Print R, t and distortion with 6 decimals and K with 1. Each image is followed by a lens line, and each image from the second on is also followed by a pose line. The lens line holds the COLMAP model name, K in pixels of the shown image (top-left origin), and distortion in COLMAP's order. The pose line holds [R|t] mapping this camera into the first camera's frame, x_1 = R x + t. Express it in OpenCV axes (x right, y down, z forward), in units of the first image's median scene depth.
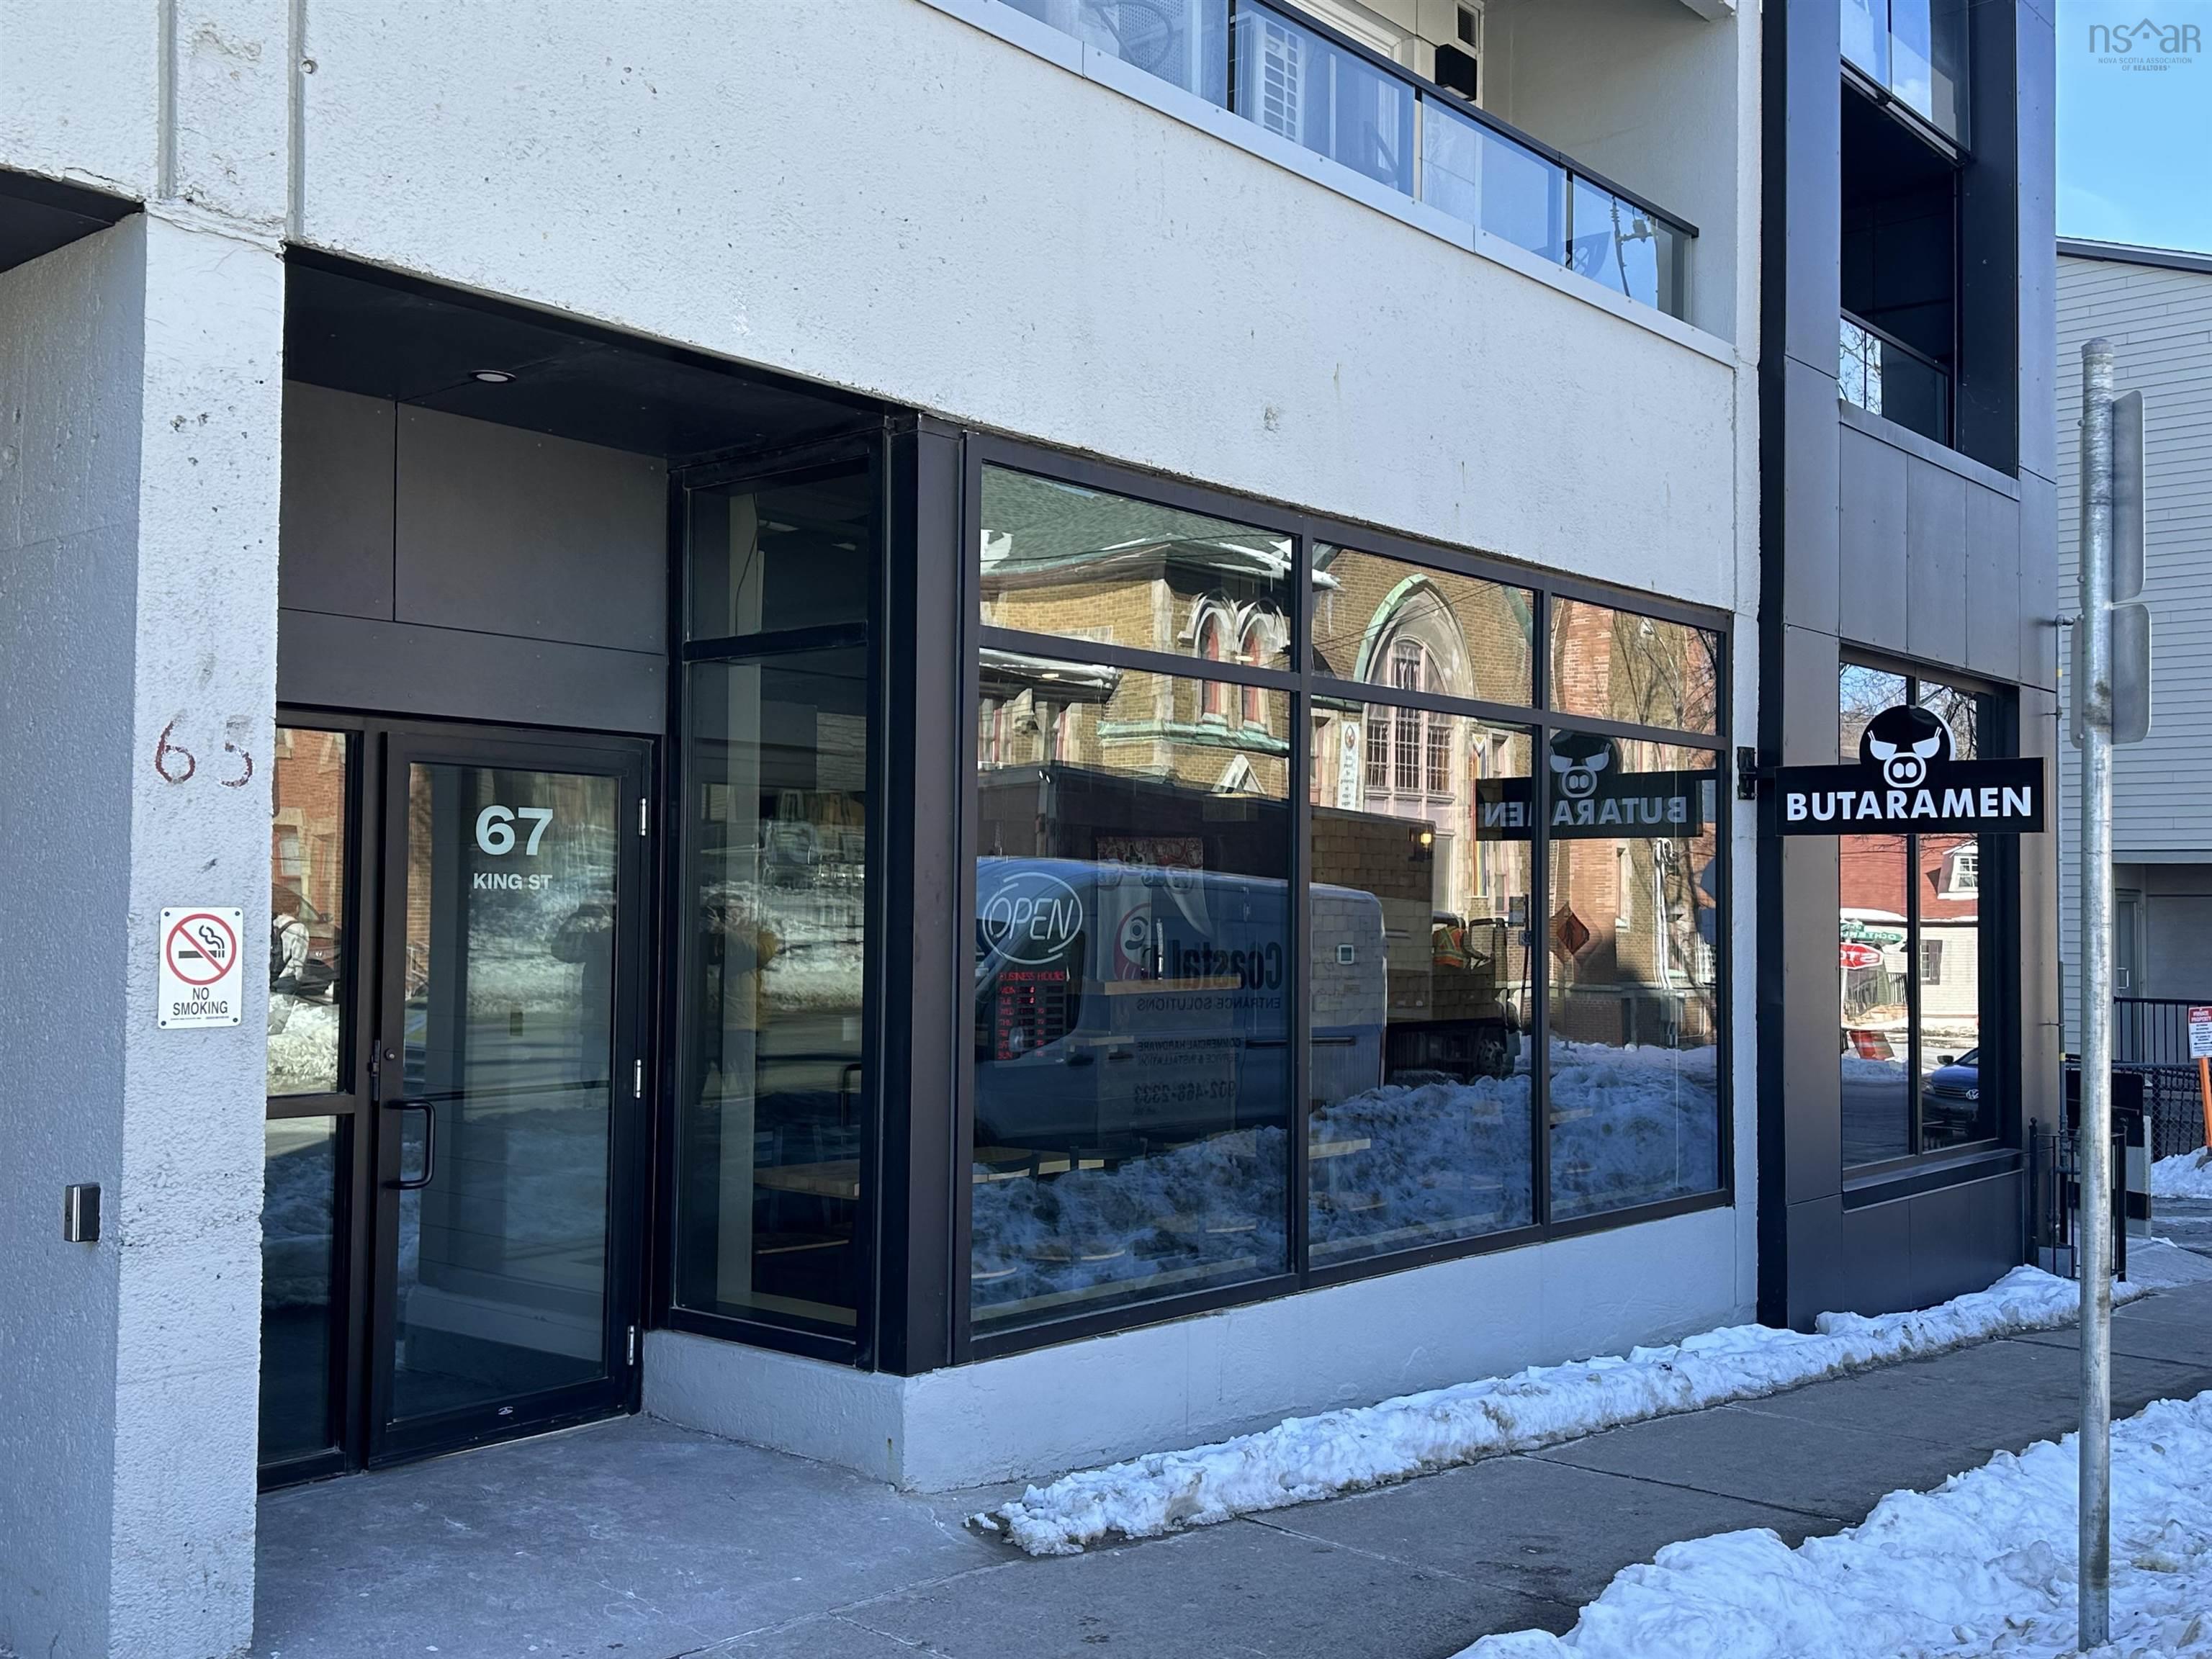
lens RADIAL K [[2127.9, 0, 1105.4], [0, 2127.9, 833.6], [0, 0, 1]] dist [0.003403, 0.000000]
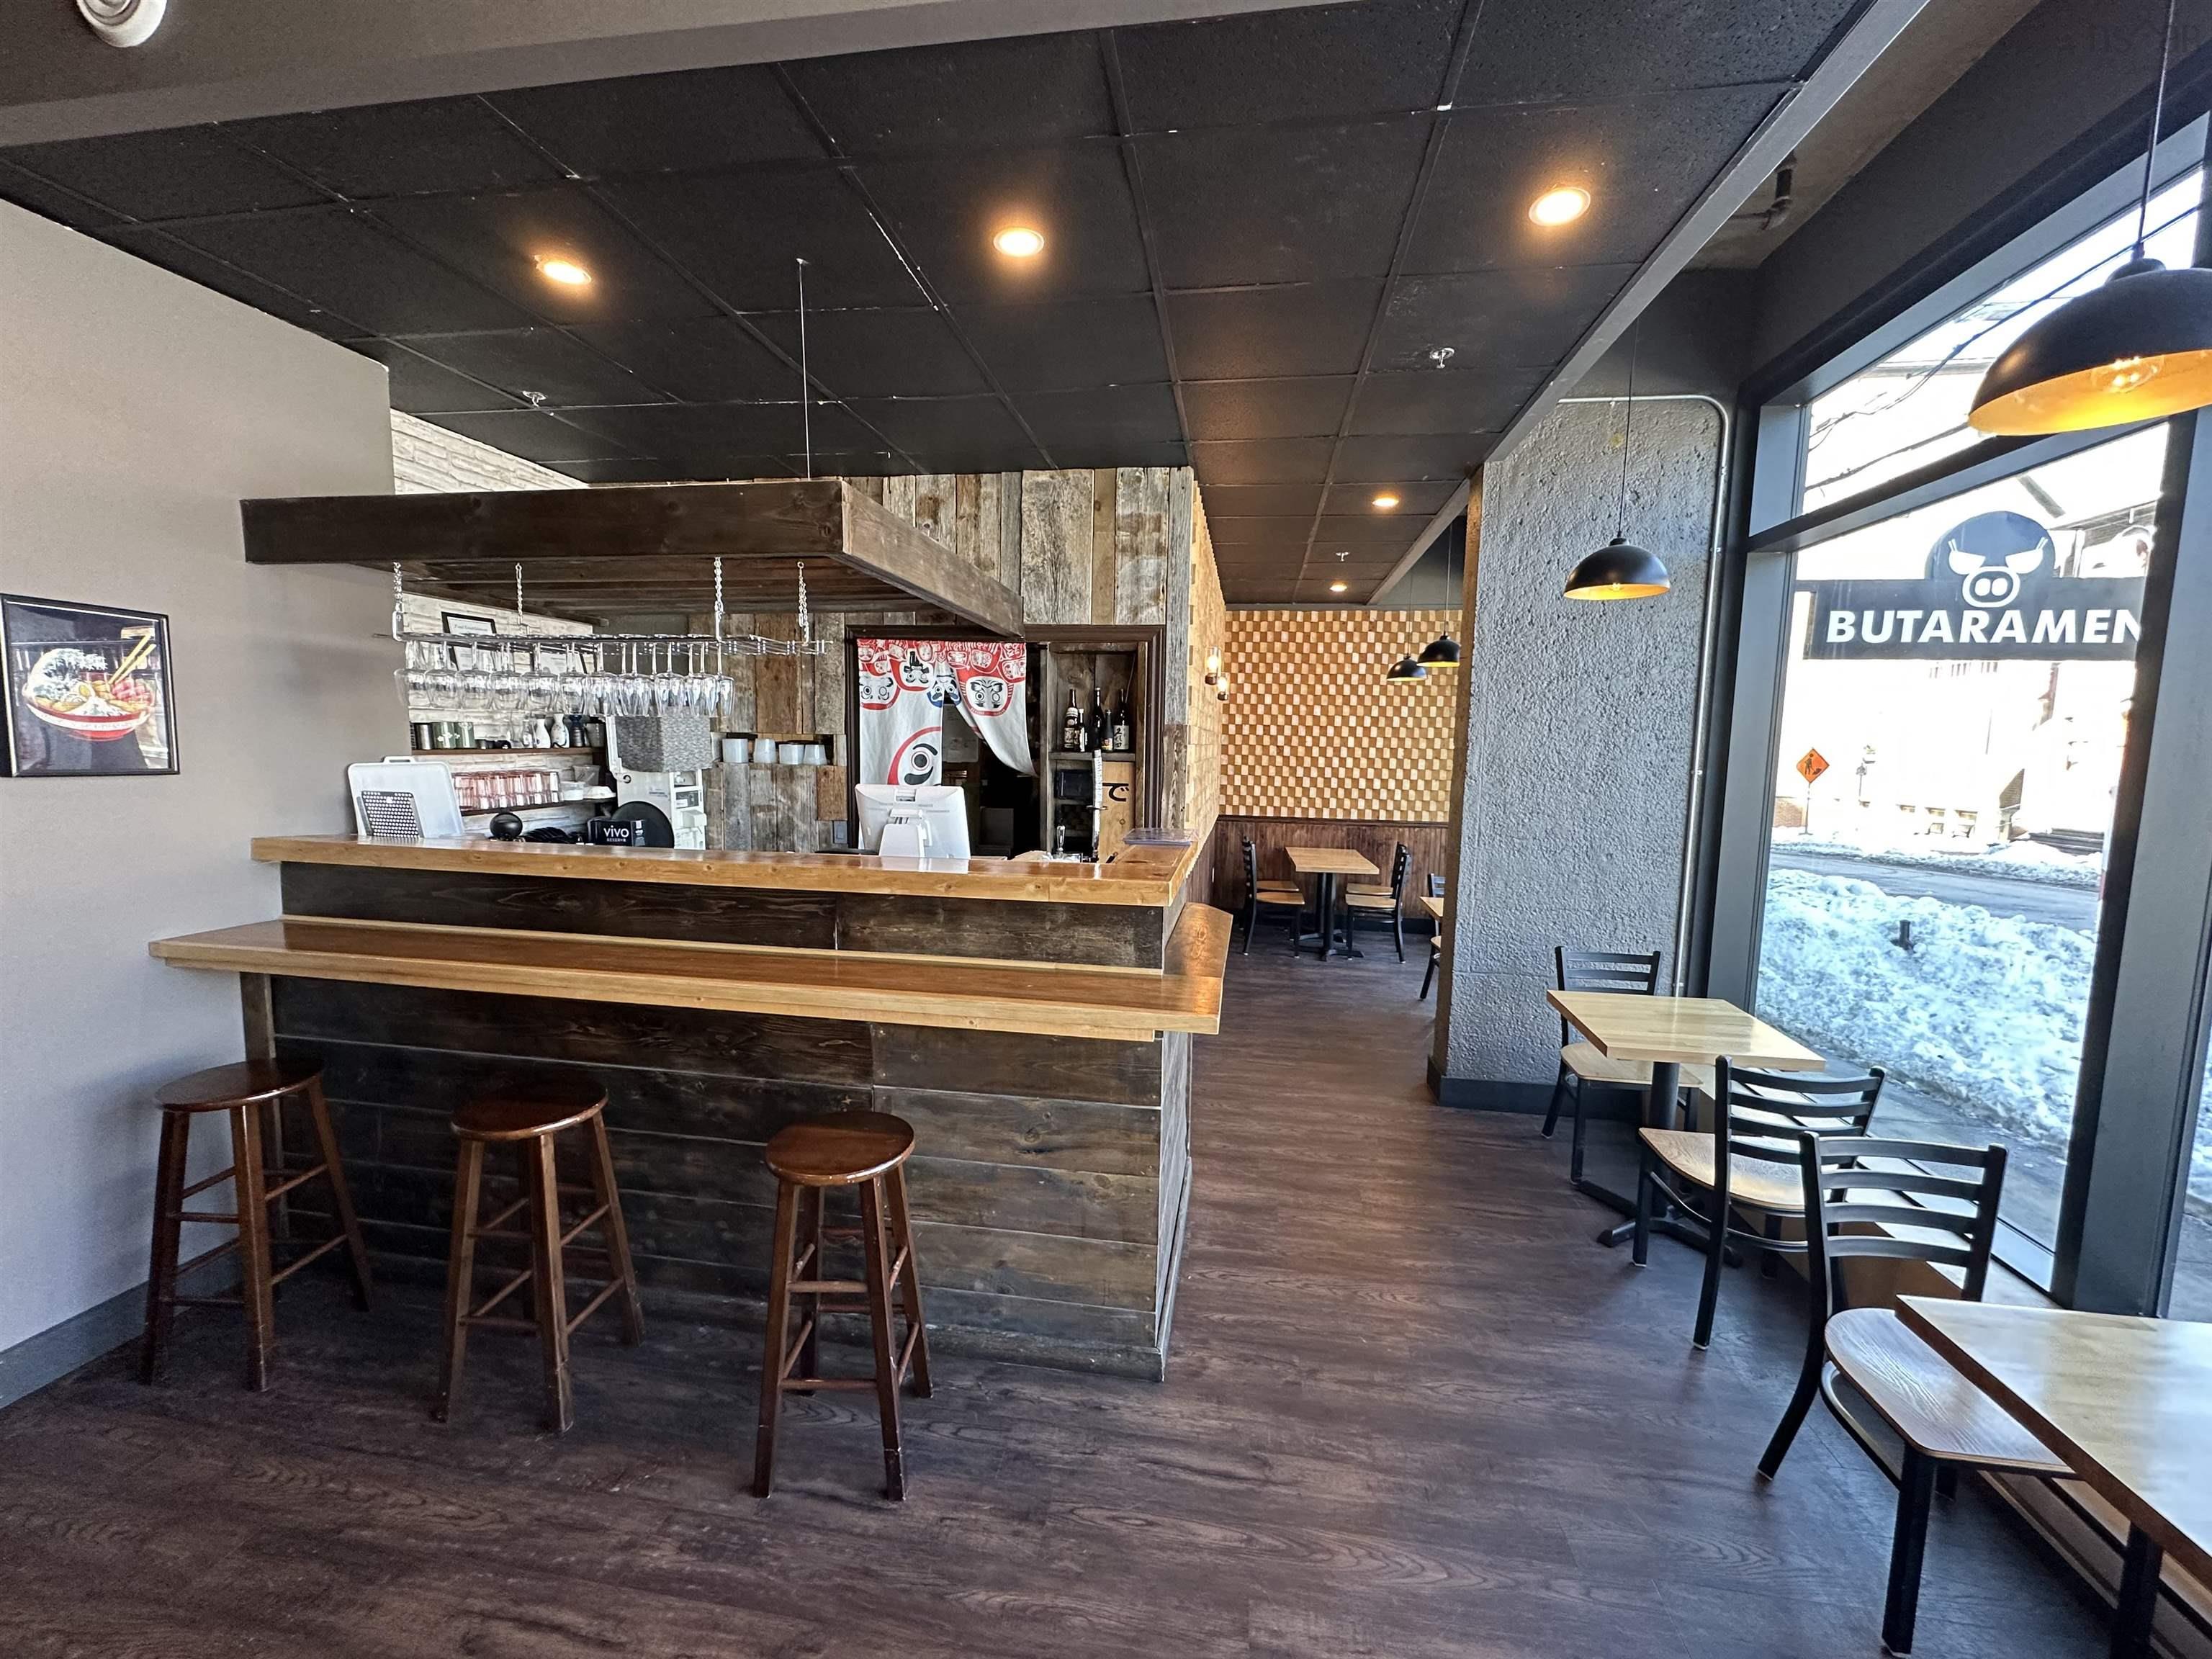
lens RADIAL K [[879.4, 0, 1099.6], [0, 879.4, 837.9], [0, 0, 1]] dist [-0.002808, 0.000353]
pose [[0.846715, -0.051572, 0.529542, -0.134570], [-0.029474, 0.989216, 0.143466, 0.031810], [-0.531230, -0.137082, 0.836064, 0.877301]]
